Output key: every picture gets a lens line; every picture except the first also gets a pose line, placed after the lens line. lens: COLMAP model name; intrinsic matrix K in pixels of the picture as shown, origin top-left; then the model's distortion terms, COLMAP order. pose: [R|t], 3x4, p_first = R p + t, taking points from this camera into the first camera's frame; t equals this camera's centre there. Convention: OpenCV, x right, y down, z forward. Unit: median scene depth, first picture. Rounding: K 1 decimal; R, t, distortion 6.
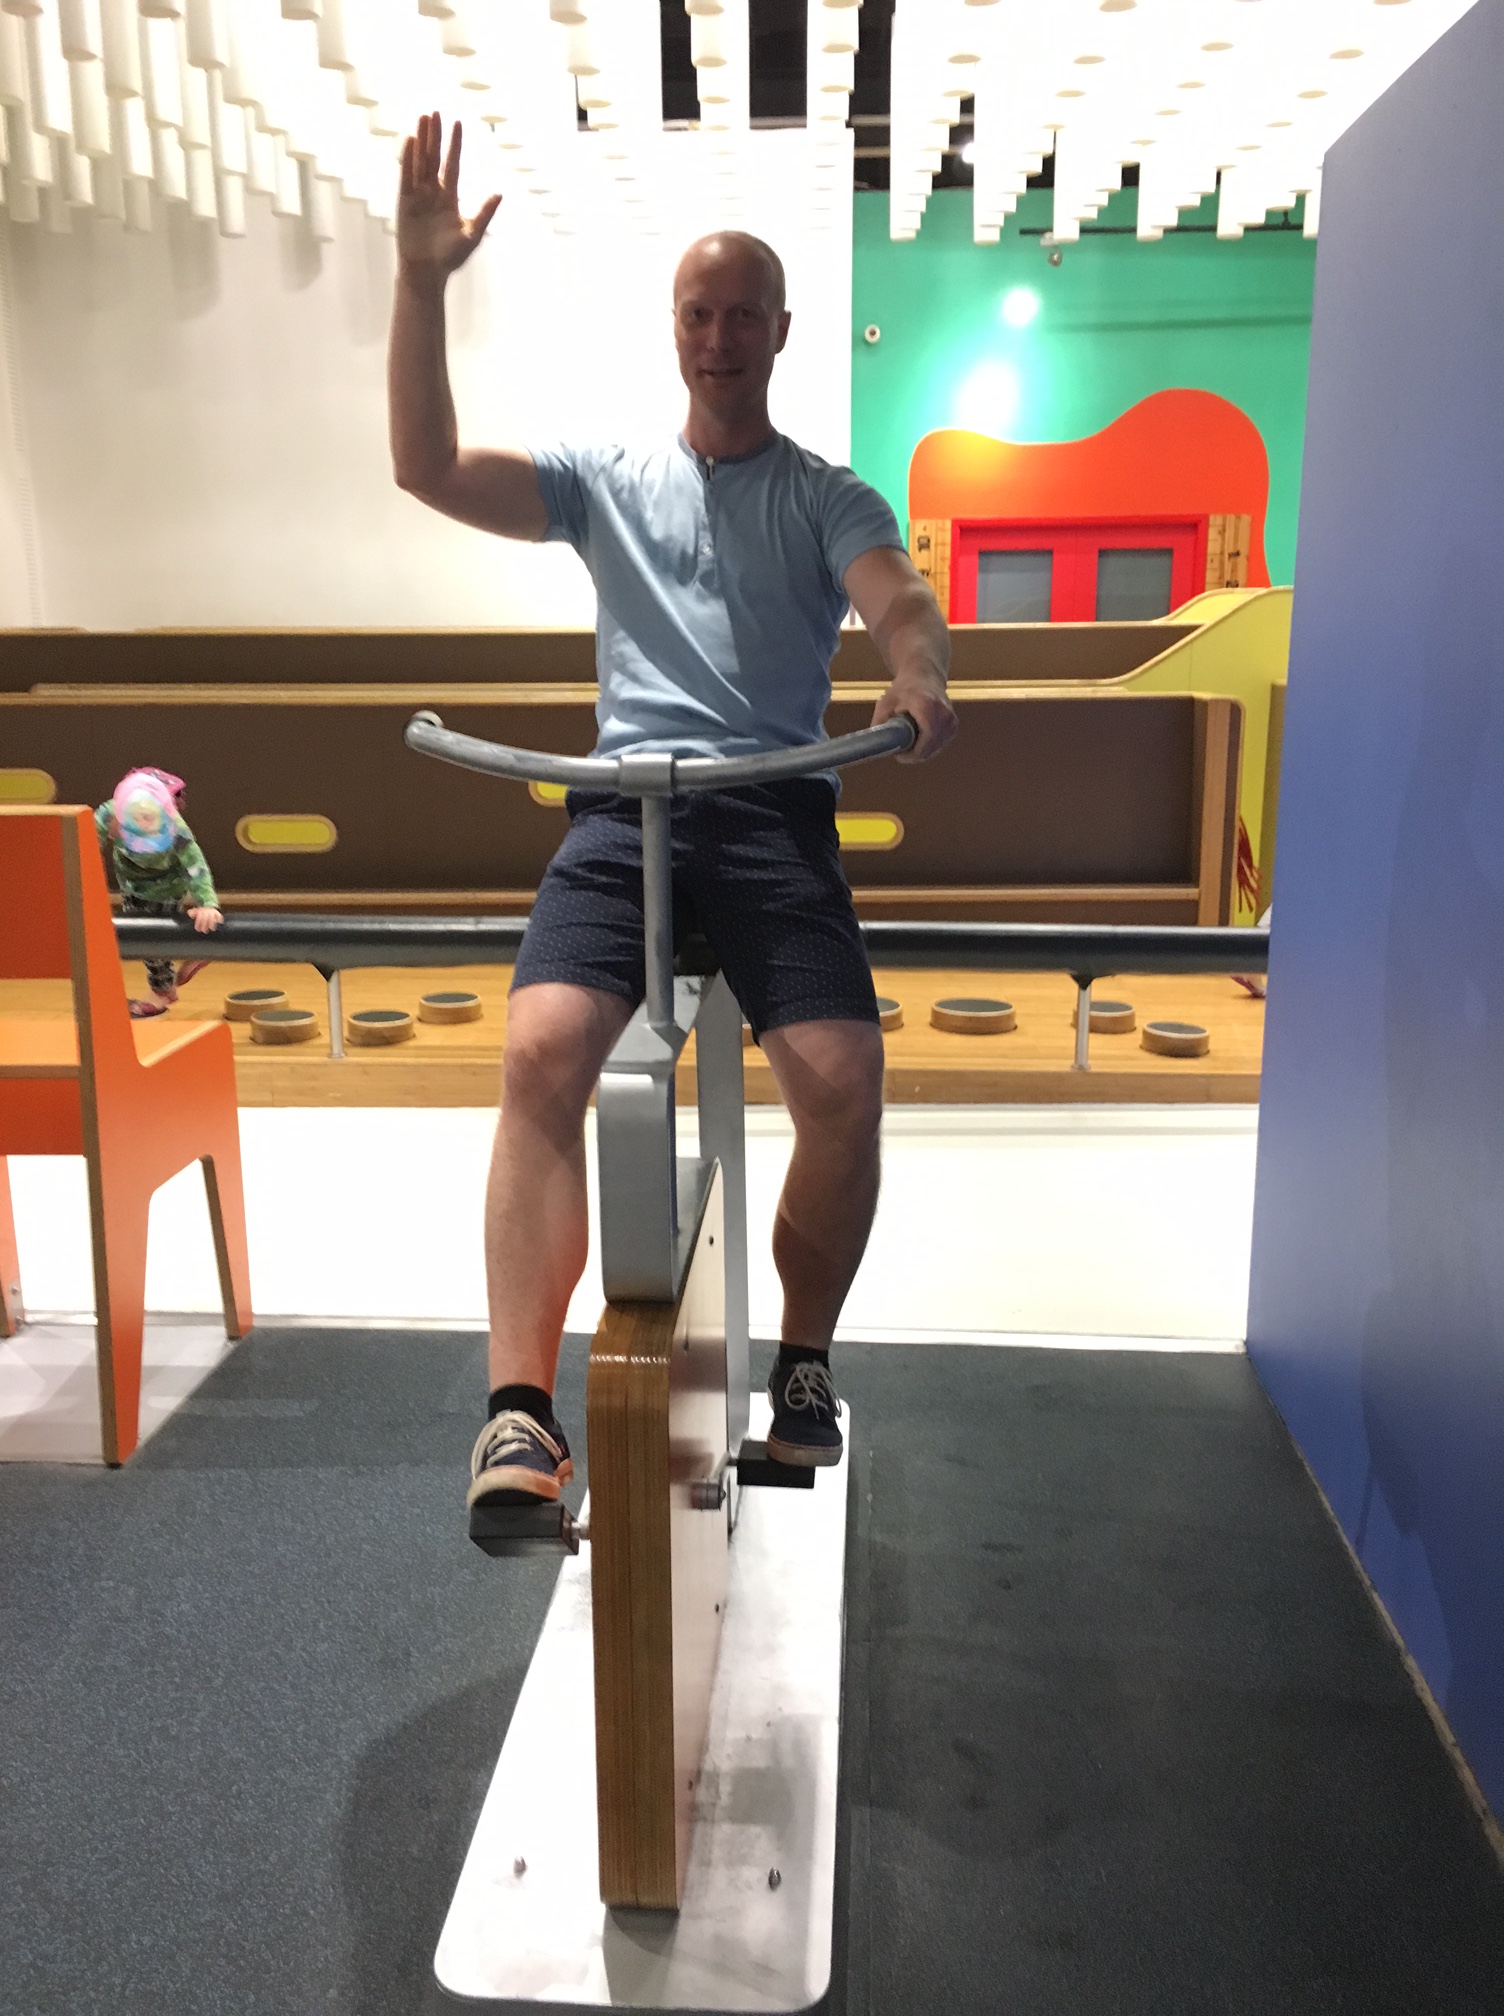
lens RADIAL K [[1702.8, 0, 747.8], [0, 1702.8, 1019.9], [0, 0, 1]] dist [0.033301, -0.028185]
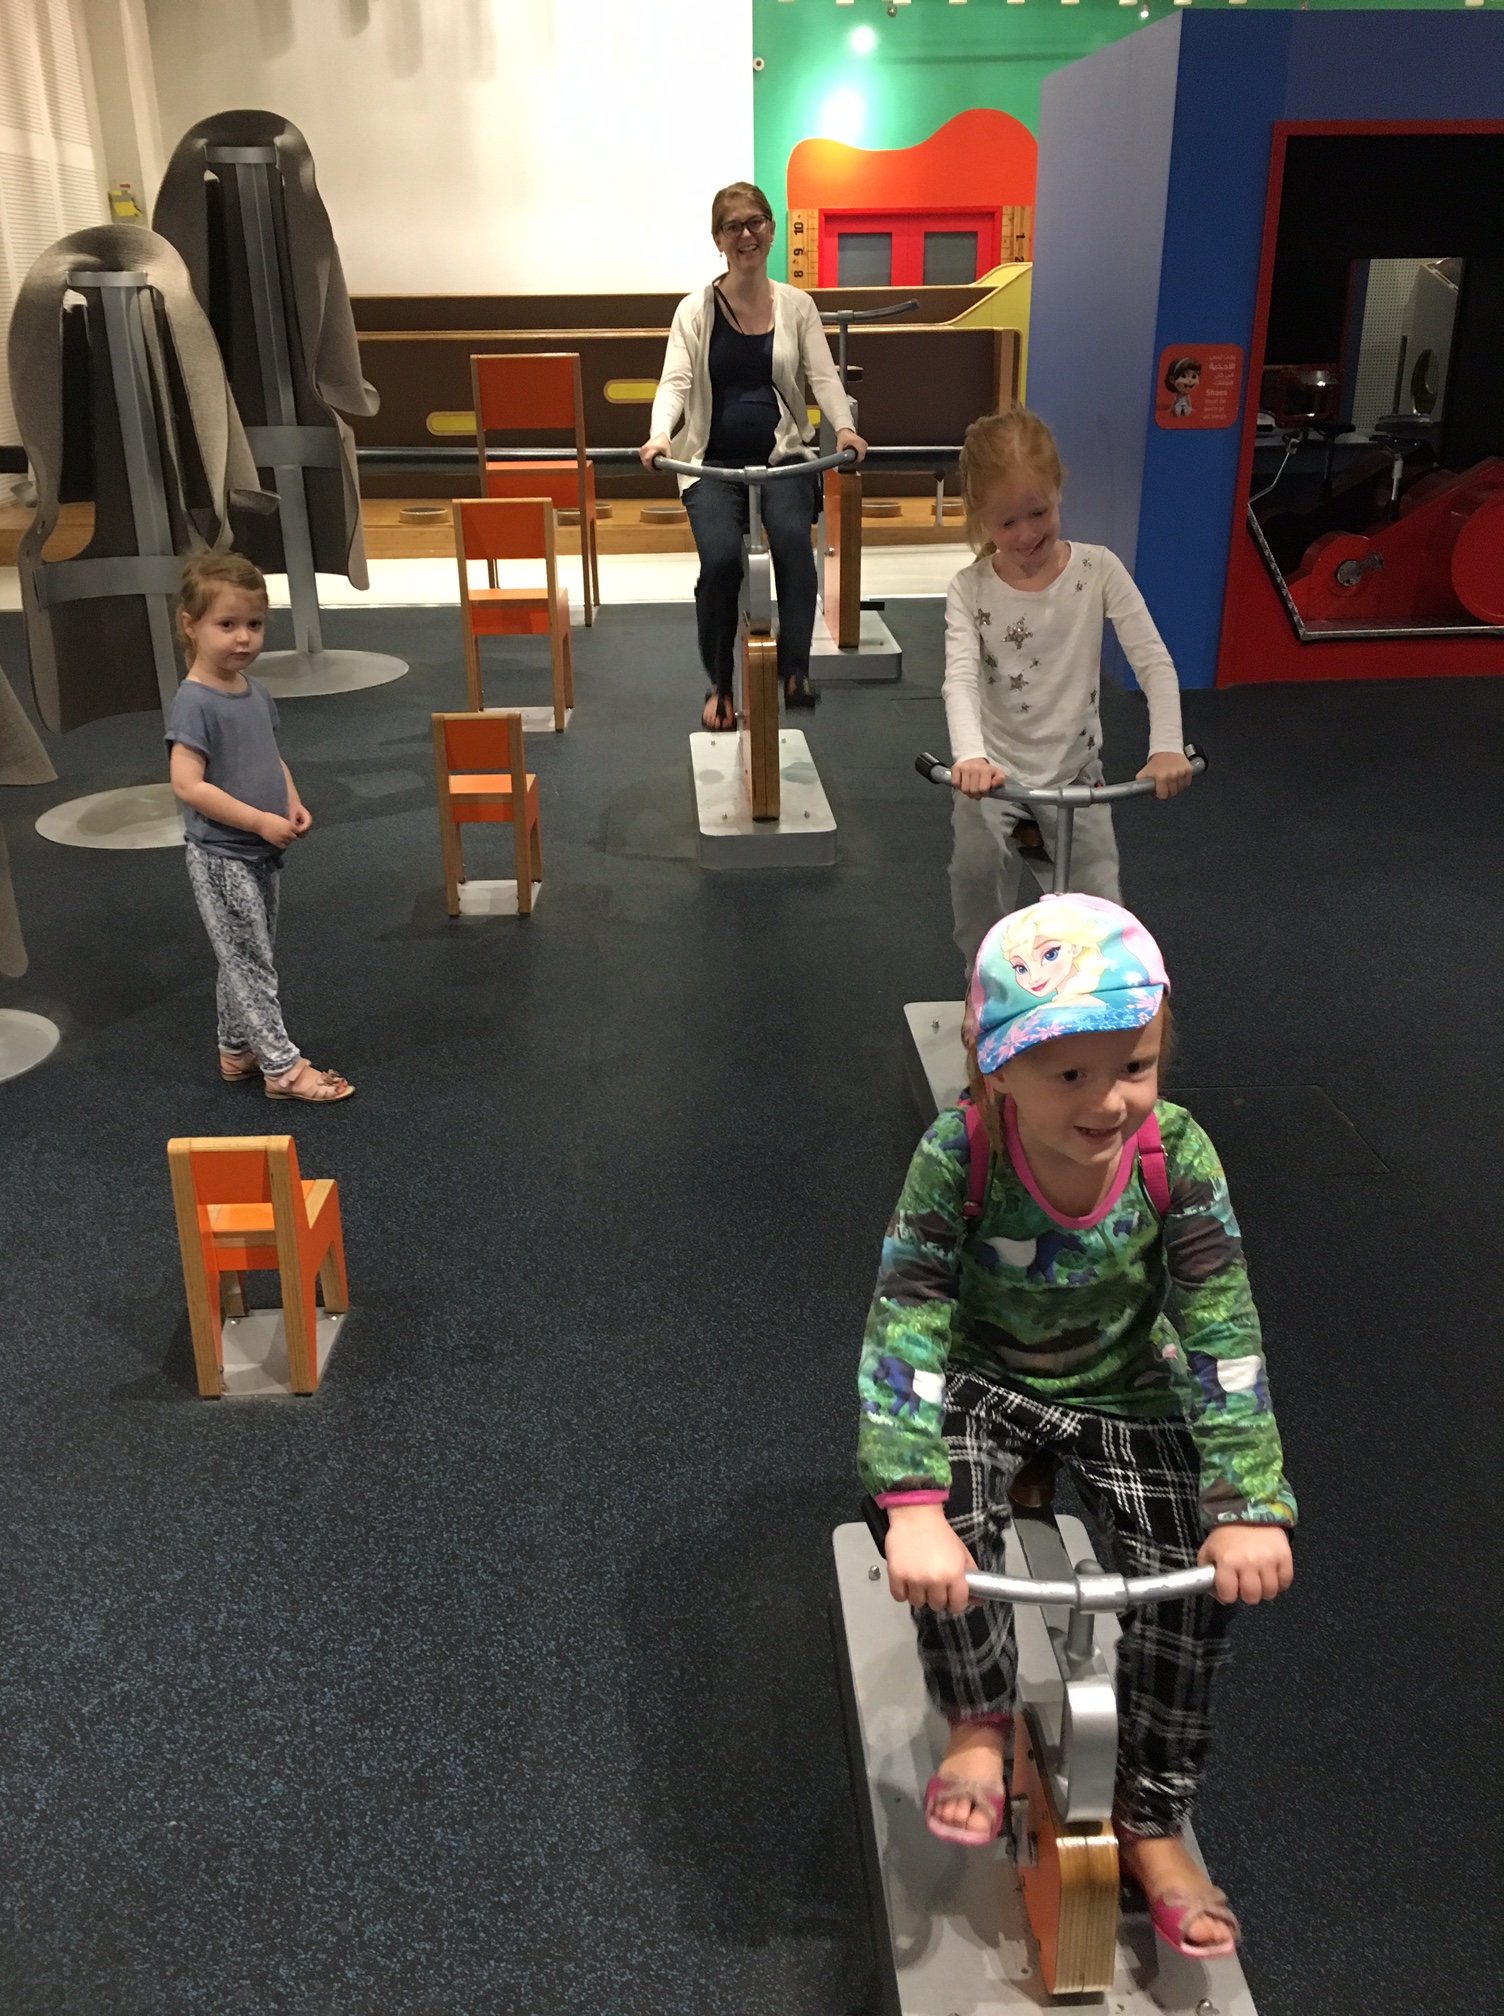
lens RADIAL K [[1702.8, 0, 763.0], [0, 1702.8, 993.7], [0, 0, 1]] dist [0.033301, -0.028185]
pose [[0.992176, -0.053737, 0.112691, -0.114659], [0.035697, 0.987052, 0.156379, 0.111697], [-0.119635, -0.151133, 0.981247, -0.439882]]
